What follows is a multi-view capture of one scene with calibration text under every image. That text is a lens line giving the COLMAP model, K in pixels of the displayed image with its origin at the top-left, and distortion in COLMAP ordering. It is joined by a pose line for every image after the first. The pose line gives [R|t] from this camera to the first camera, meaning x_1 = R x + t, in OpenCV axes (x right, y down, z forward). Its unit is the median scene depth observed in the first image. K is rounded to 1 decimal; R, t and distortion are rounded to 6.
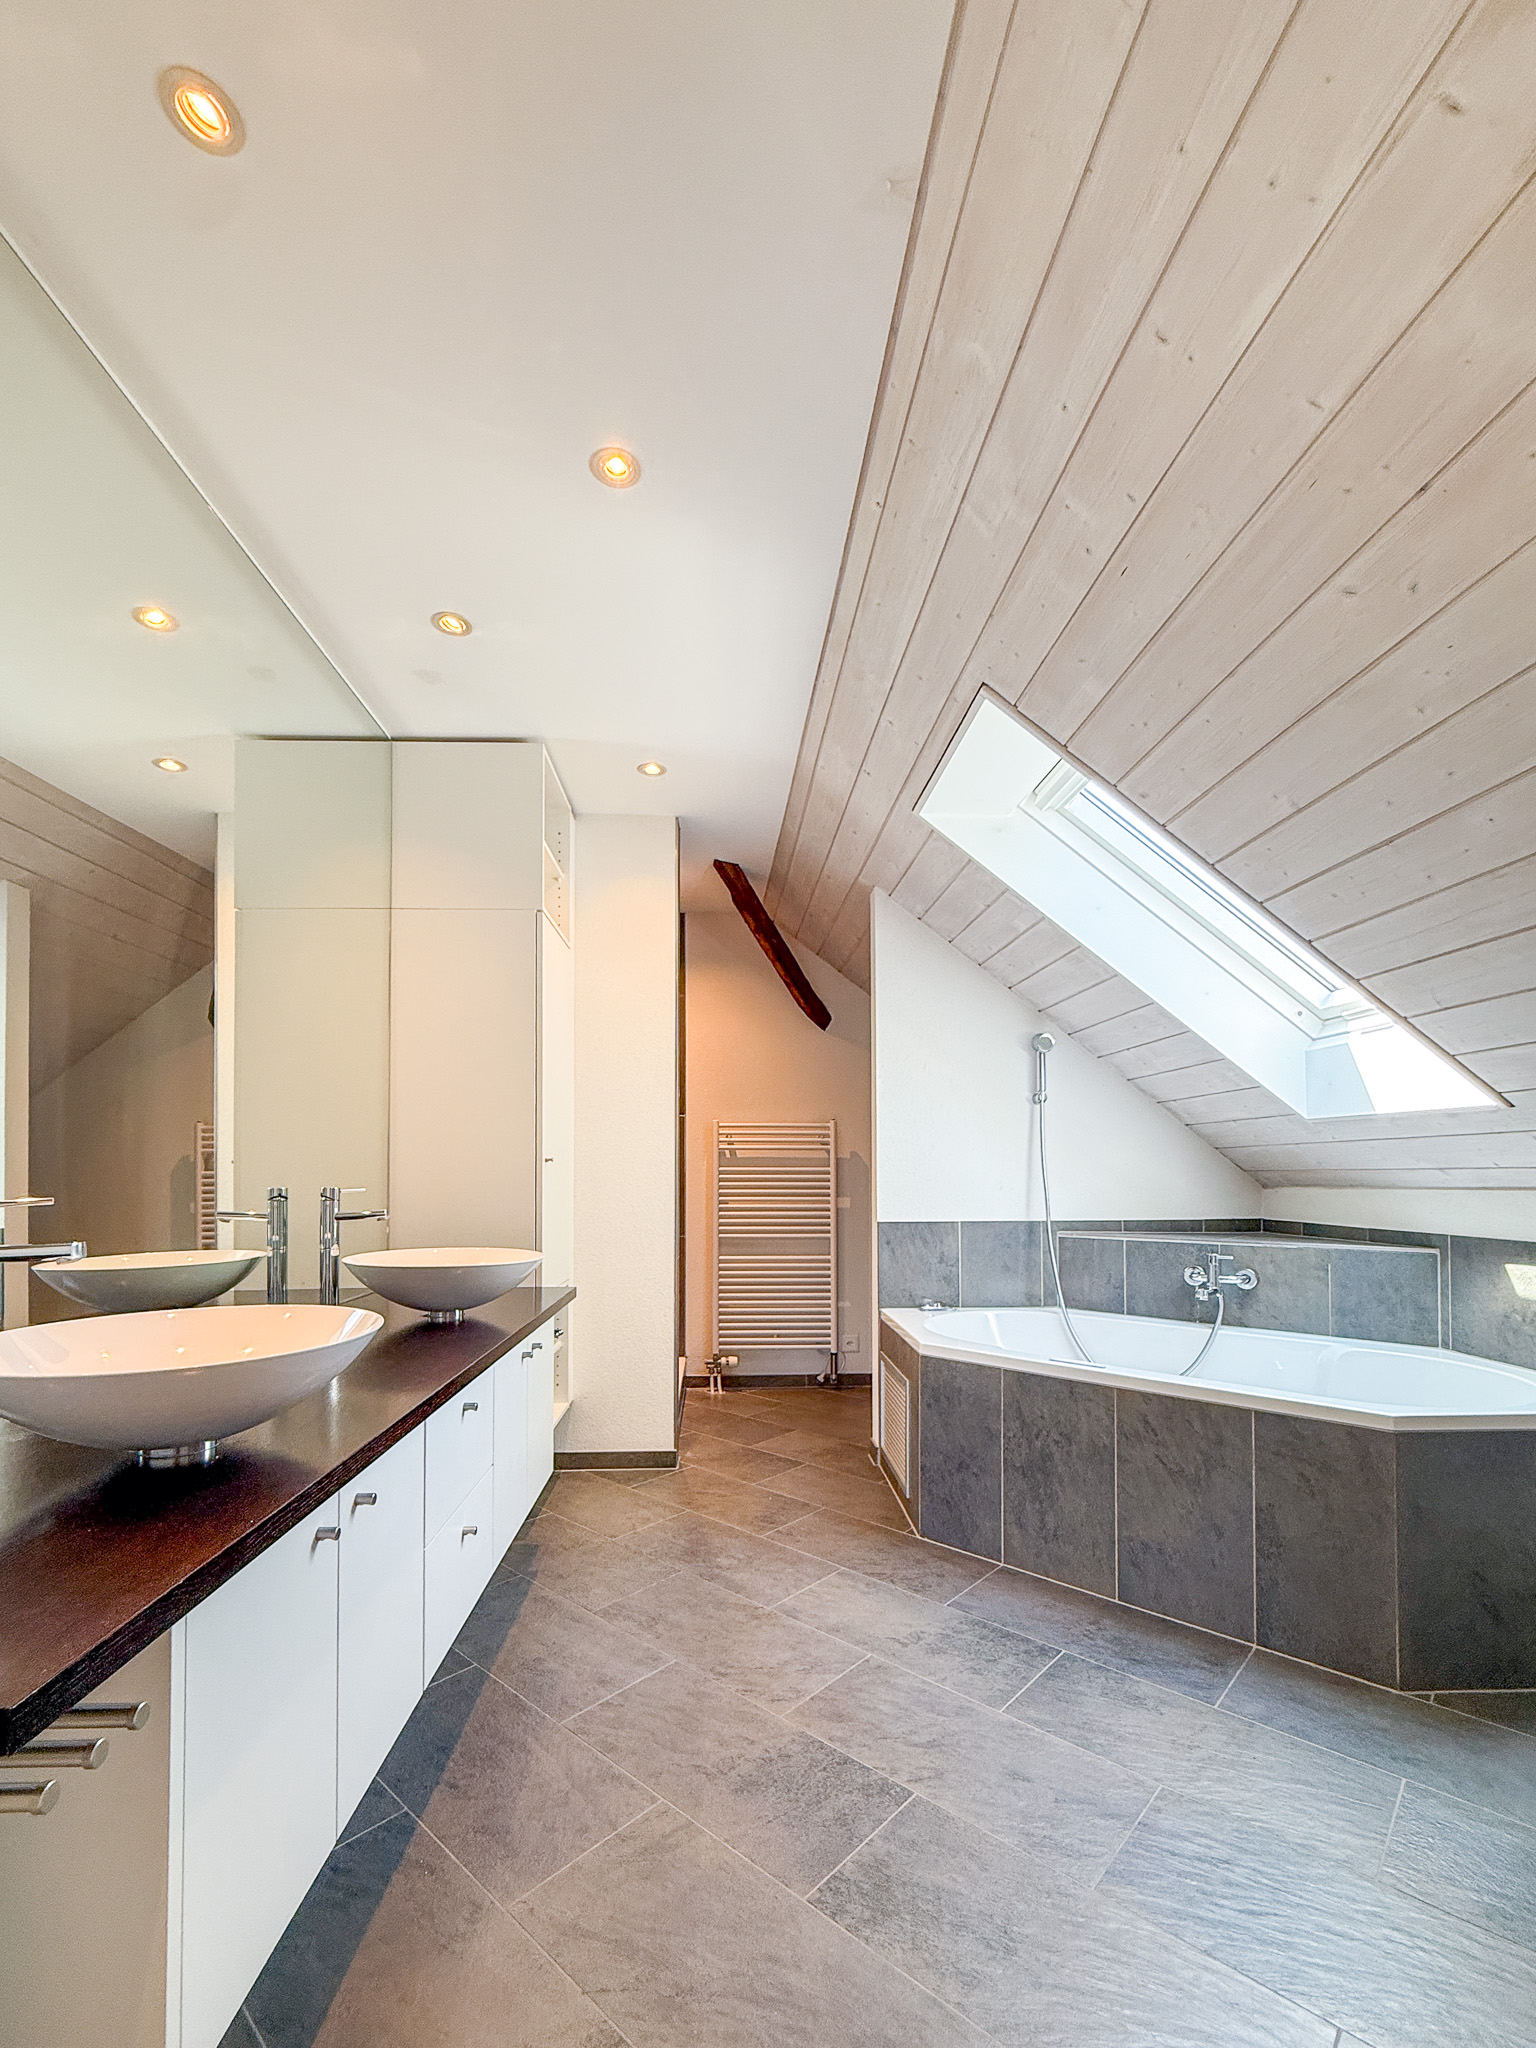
lens RADIAL K [[861.0, 0, 753.6], [0, 861.0, 1155.9], [0, 0, 1]] dist [0.002386, -0.000800]
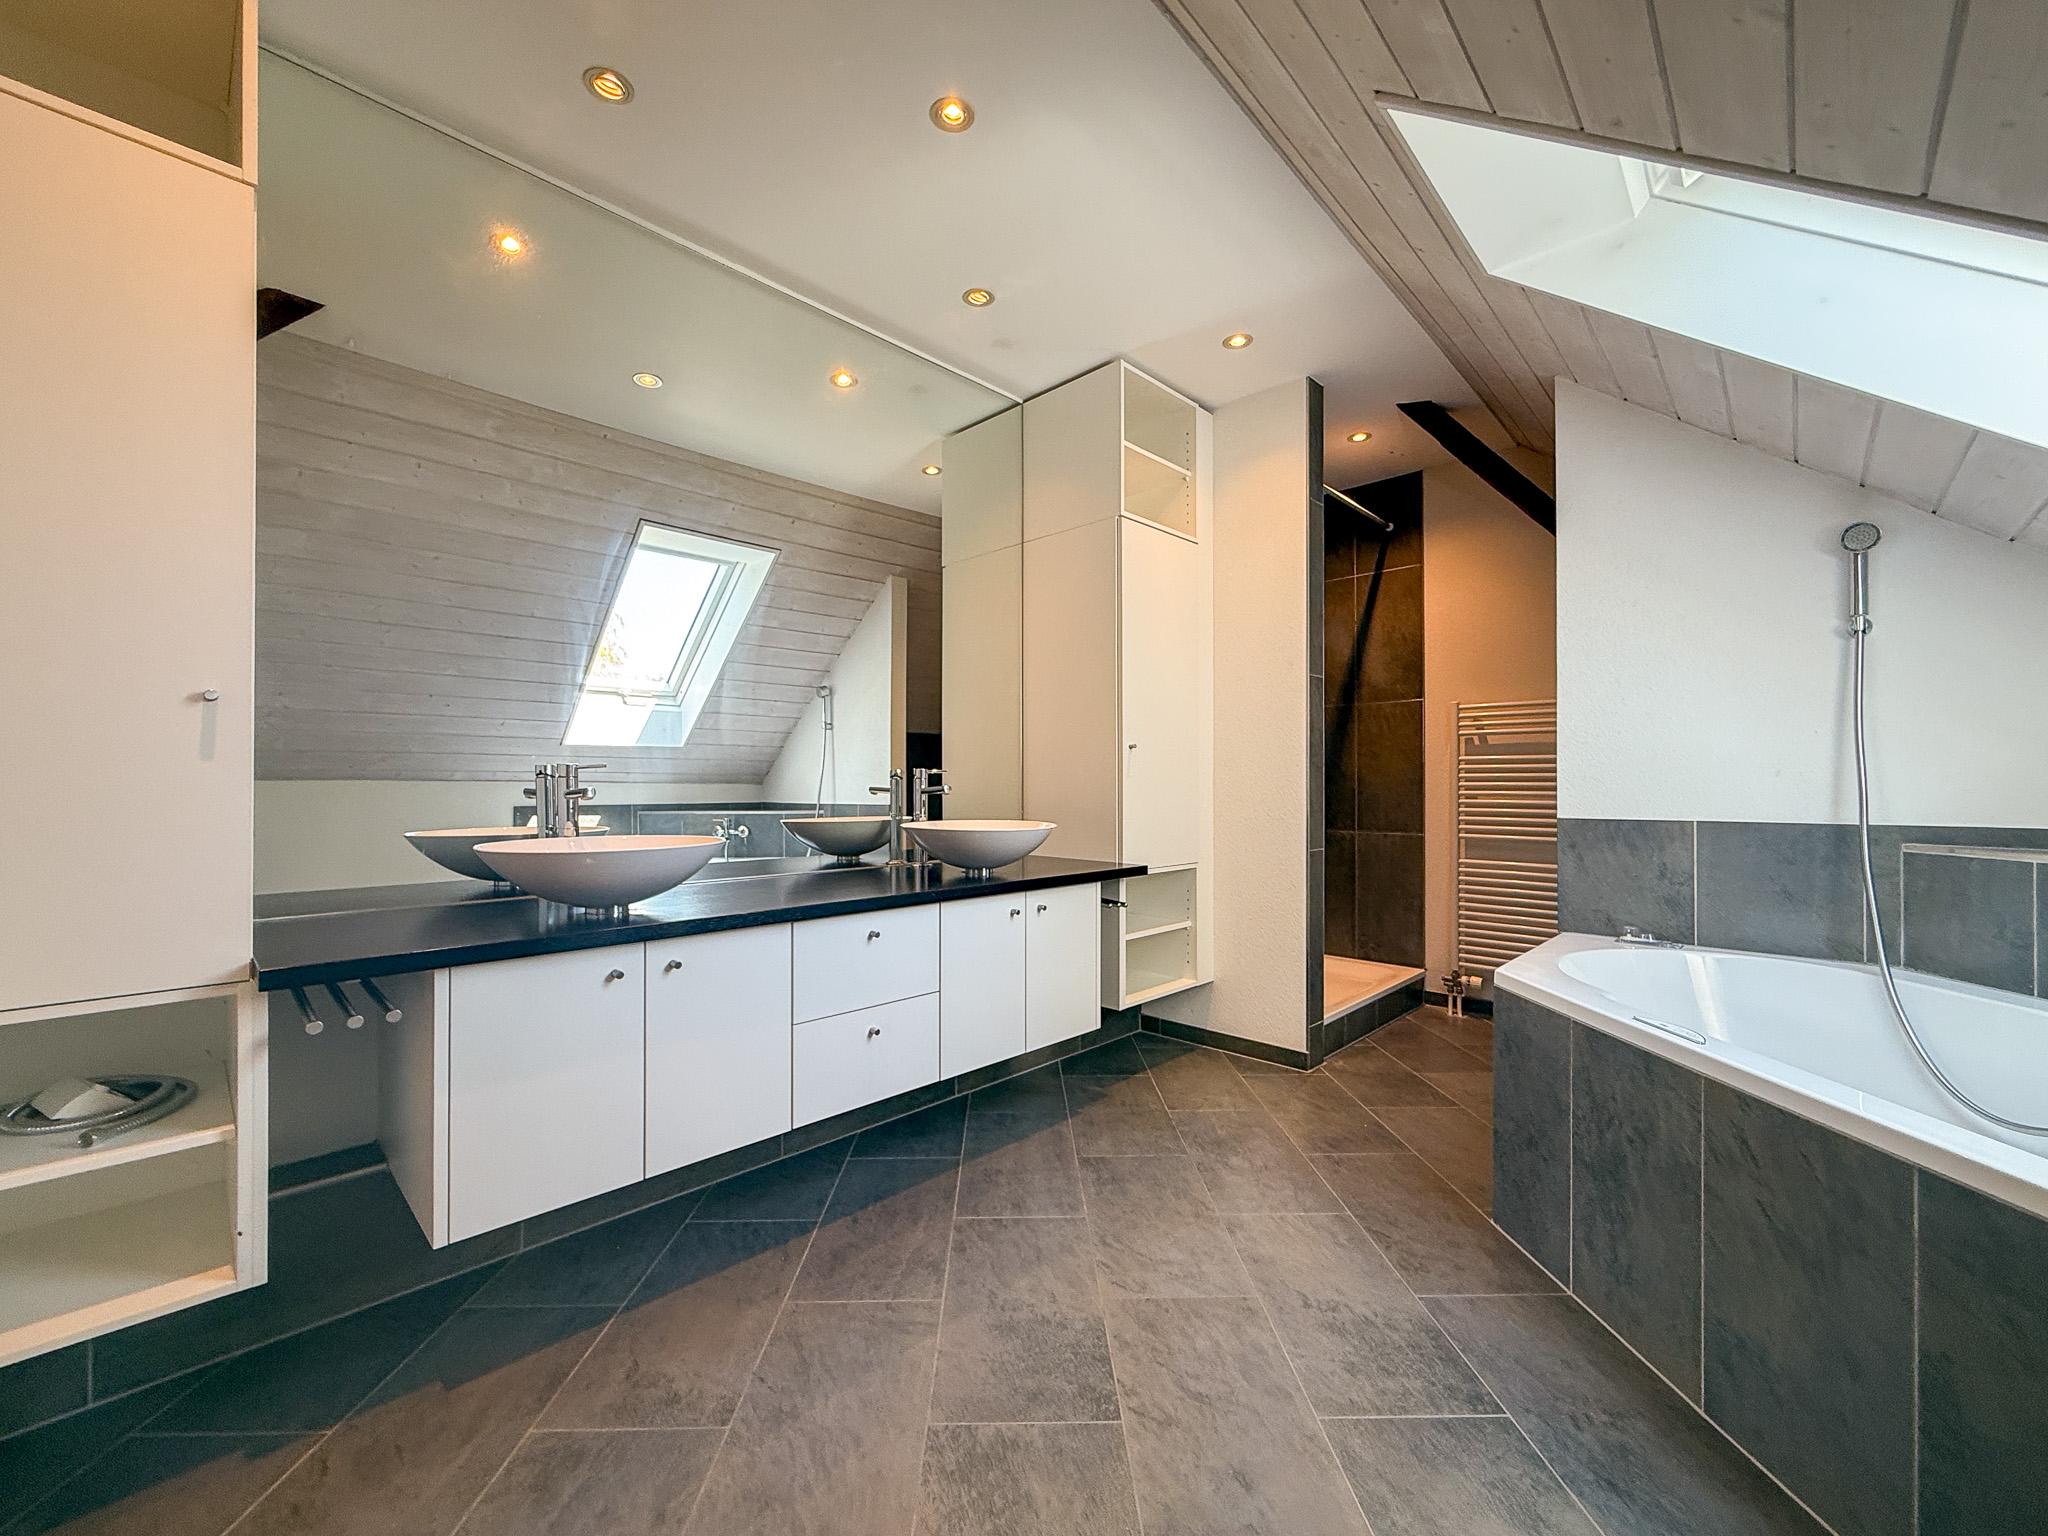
lens RADIAL K [[816.8, 0, 1012.5], [0, 816.8, 776.5], [0, 0, 1]] dist [-0.000345, 0.001132]
pose [[0.698261, -0.003046, -0.715837, 0.471050], [0.016549, 0.999792, 0.011889, 0.033798], [0.715652, -0.020148, 0.698166, 0.217372]]
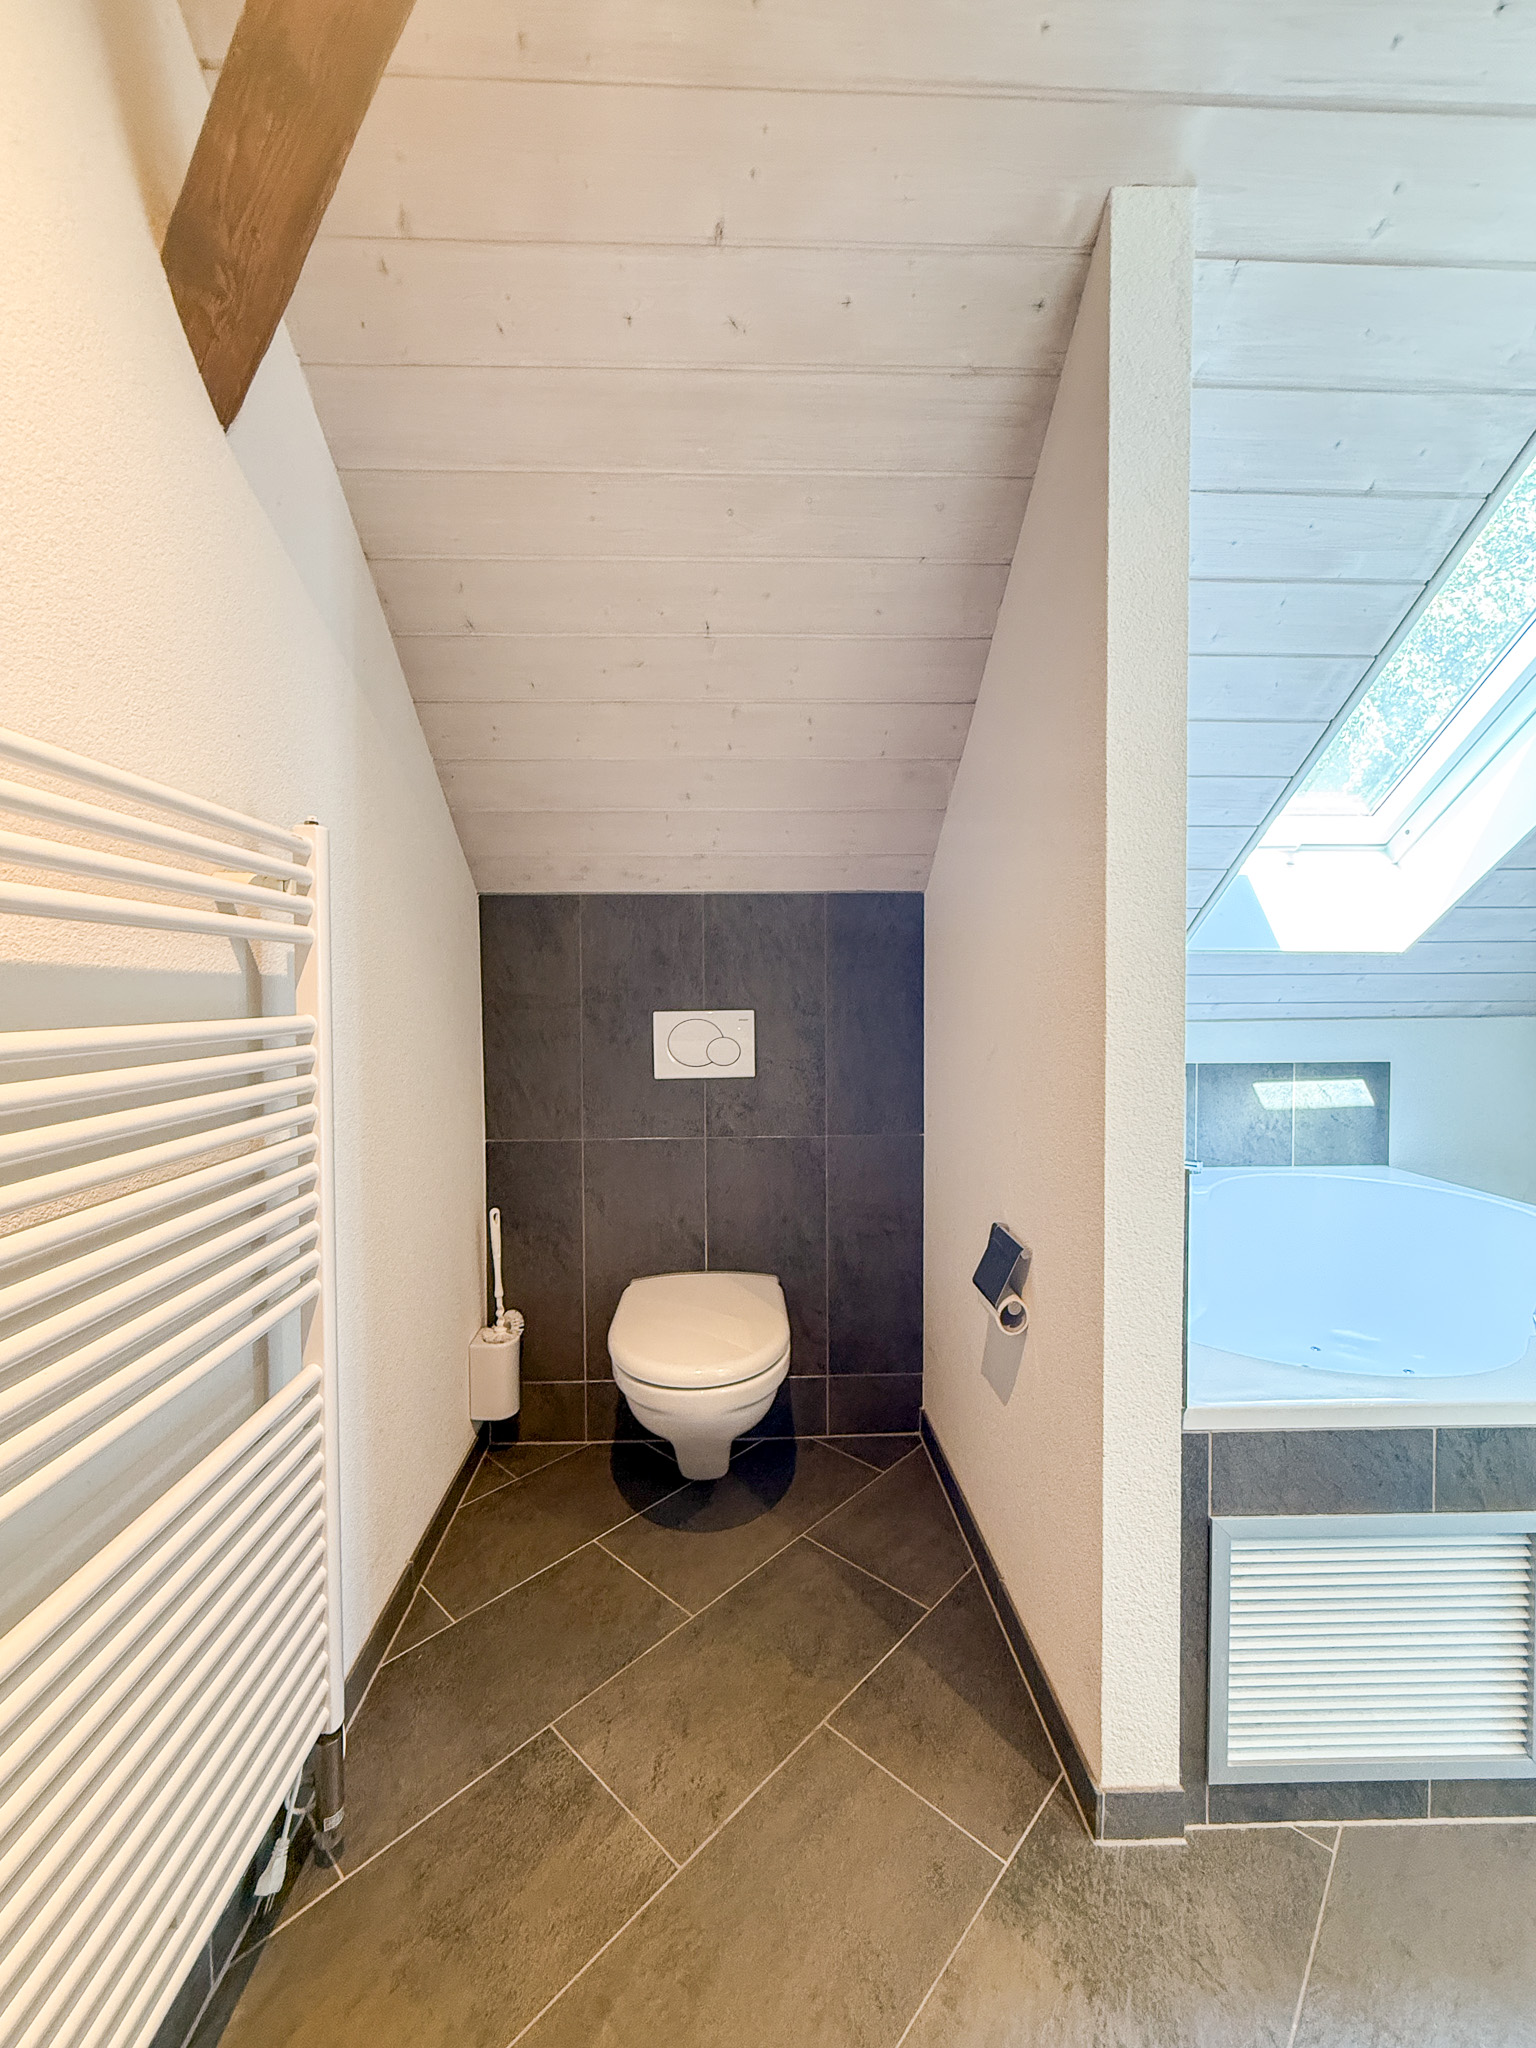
lens RADIAL K [[816.8, 0, 768.1], [0, 816.8, 1009.5], [0, 0, 1]] dist [-0.000345, 0.001132]
pose [[0.010632, -0.020433, 0.999735, -0.245537], [-0.018019, 0.999625, 0.020622, 0.012669], [-0.999781, -0.018233, 0.010260, 1.598000]]
